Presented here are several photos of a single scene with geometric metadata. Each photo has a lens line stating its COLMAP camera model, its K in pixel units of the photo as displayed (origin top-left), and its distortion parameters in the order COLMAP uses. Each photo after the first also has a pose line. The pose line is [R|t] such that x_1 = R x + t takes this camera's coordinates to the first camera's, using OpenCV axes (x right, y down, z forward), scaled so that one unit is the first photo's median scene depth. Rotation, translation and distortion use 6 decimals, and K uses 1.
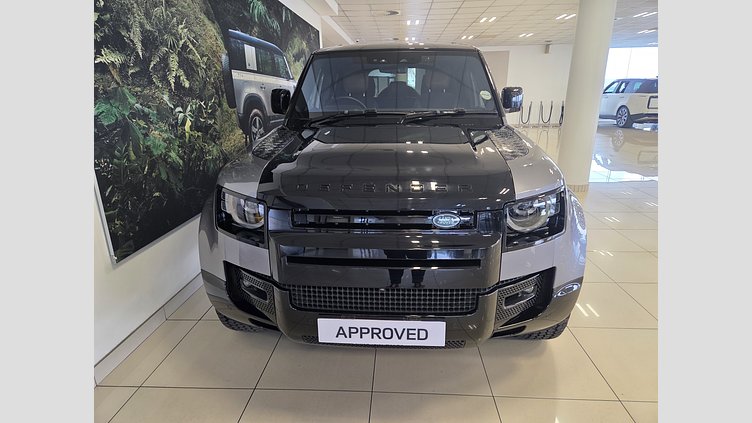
lens RADIAL K [[383.1, 0, 386.8], [0, 383.1, 212.5], [0, 0, 1]] dist [0.016591, -0.000619]
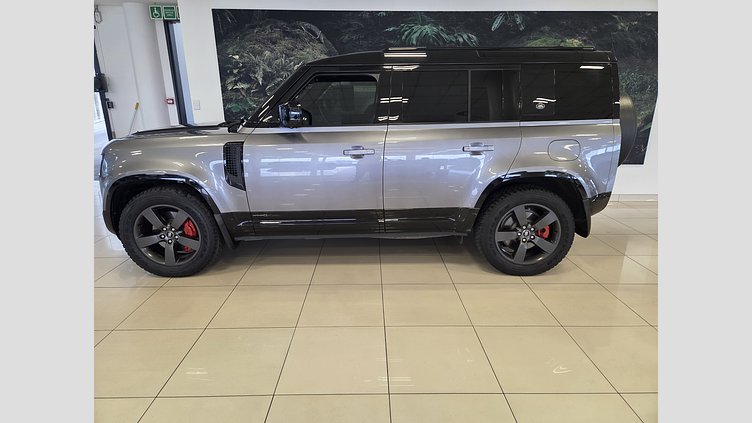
lens RADIAL K [[383.6, 0, 376.0], [0, 383.6, 211.5], [0, 0, 1]] dist [0.044349, -0.000406]
pose [[0.044644, 0.286028, -0.957181, 1.566658], [-0.304025, 0.916579, 0.259715, -0.452187], [0.951617, 0.279412, 0.127879, 1.375120]]
